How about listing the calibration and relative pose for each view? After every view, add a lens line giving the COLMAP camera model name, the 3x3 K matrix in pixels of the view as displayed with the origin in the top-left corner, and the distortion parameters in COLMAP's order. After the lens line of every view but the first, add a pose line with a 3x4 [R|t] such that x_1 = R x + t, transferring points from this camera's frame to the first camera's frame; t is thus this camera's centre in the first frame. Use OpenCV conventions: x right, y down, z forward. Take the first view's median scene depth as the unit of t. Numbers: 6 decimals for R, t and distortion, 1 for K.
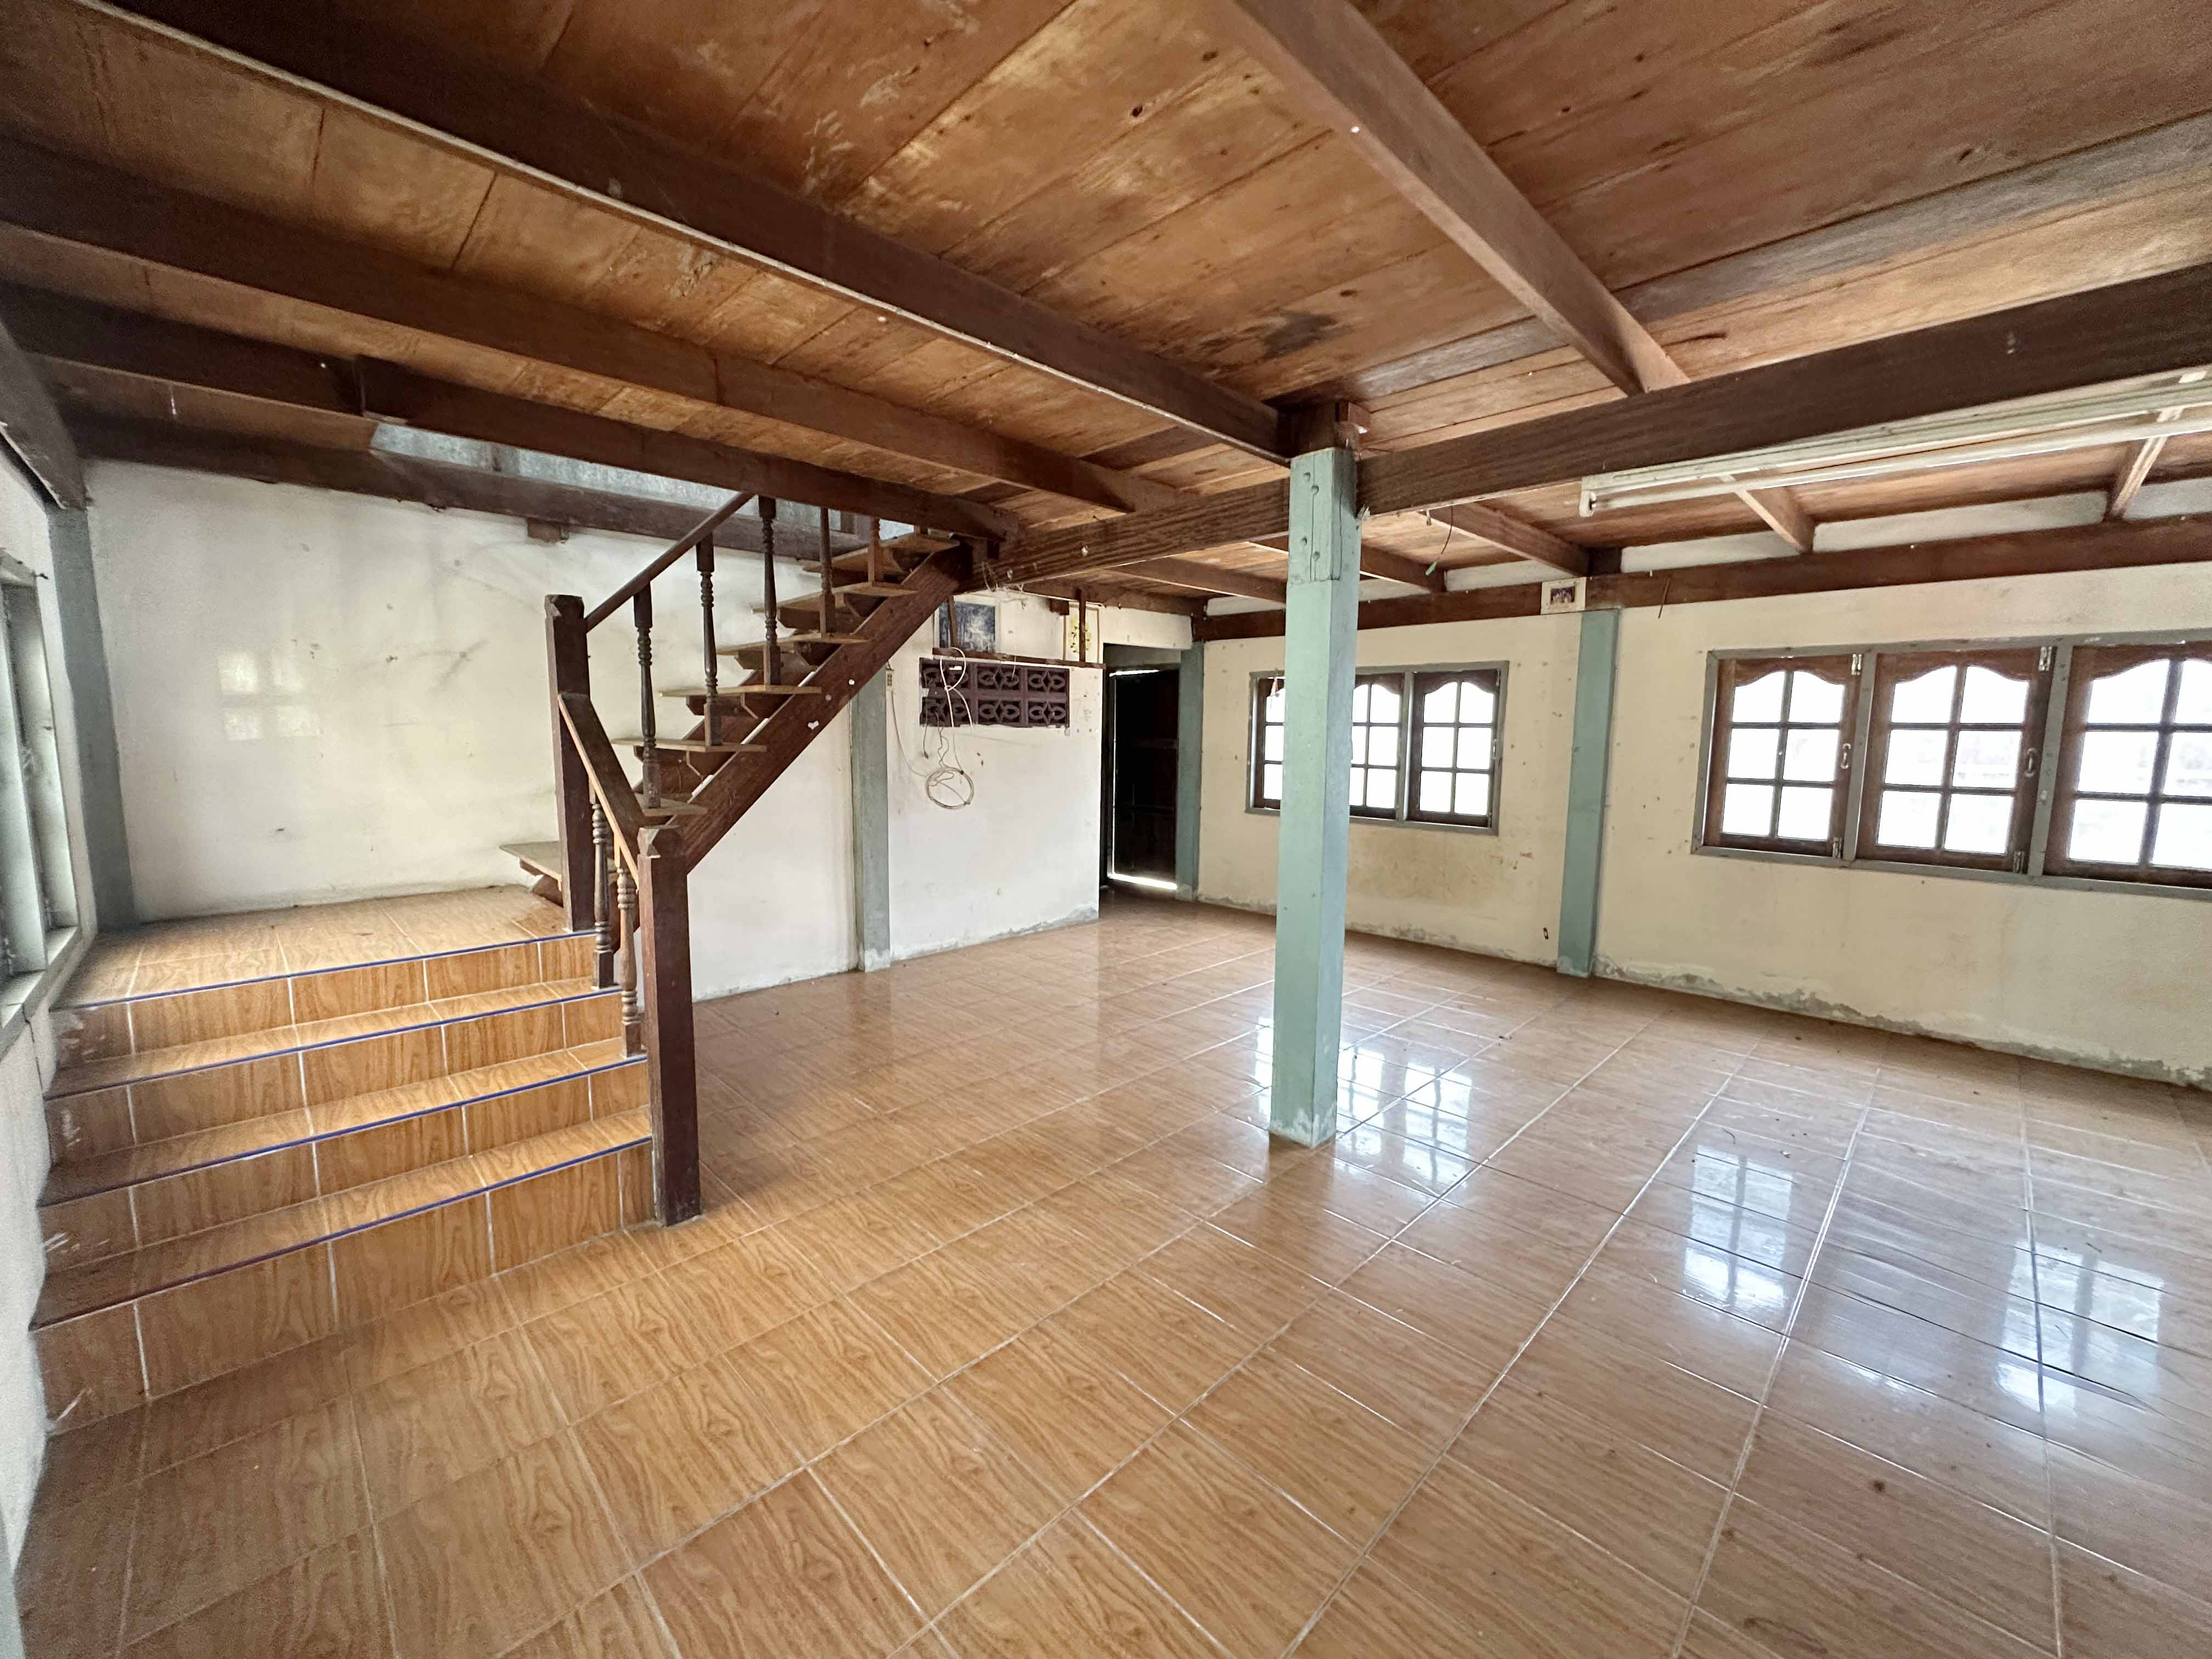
lens RADIAL K [[880.8, 0, 1119.7], [0, 880.8, 828.9], [0, 0, 1]] dist [0.000516, -0.011400]
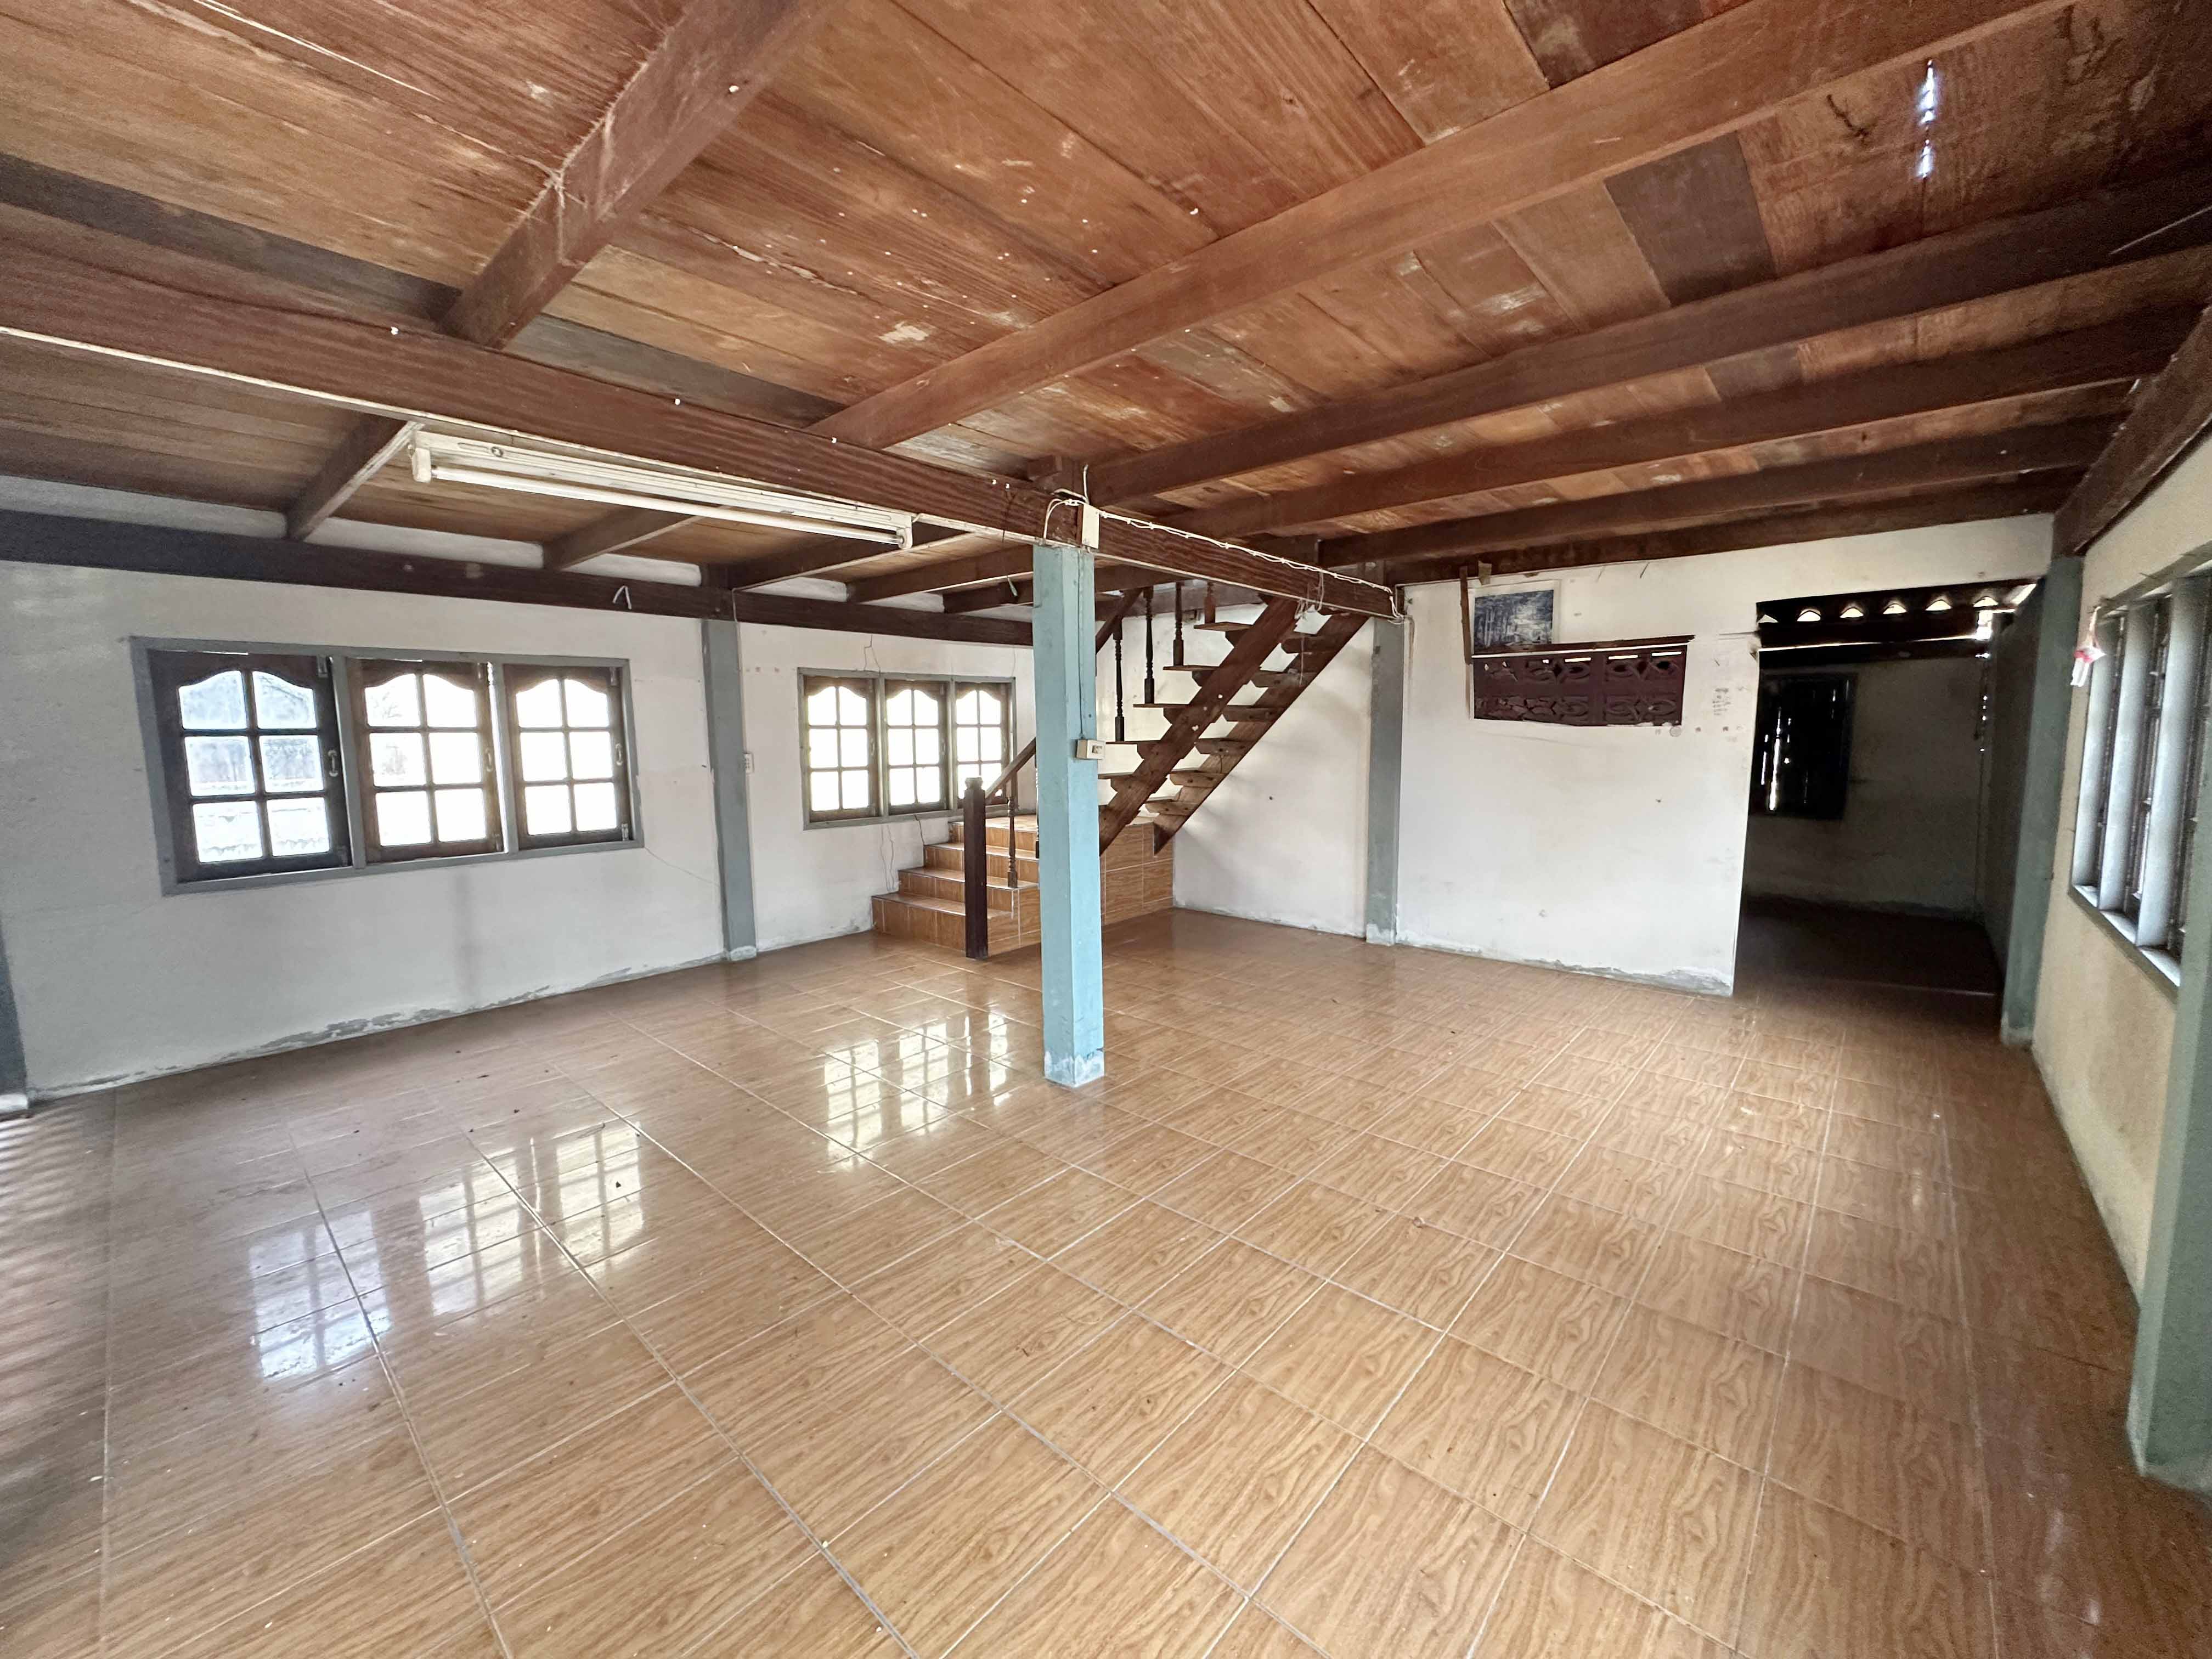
lens RADIAL K [[880.8, 0, 1119.7], [0, 880.8, 828.9], [0, 0, 1]] dist [0.000516, -0.011400]
pose [[-0.066573, -0.121304, 0.990380, -0.200585], [0.127653, 0.983390, 0.129028, -0.025125], [-0.989582, 0.135015, -0.049983, 0.204179]]
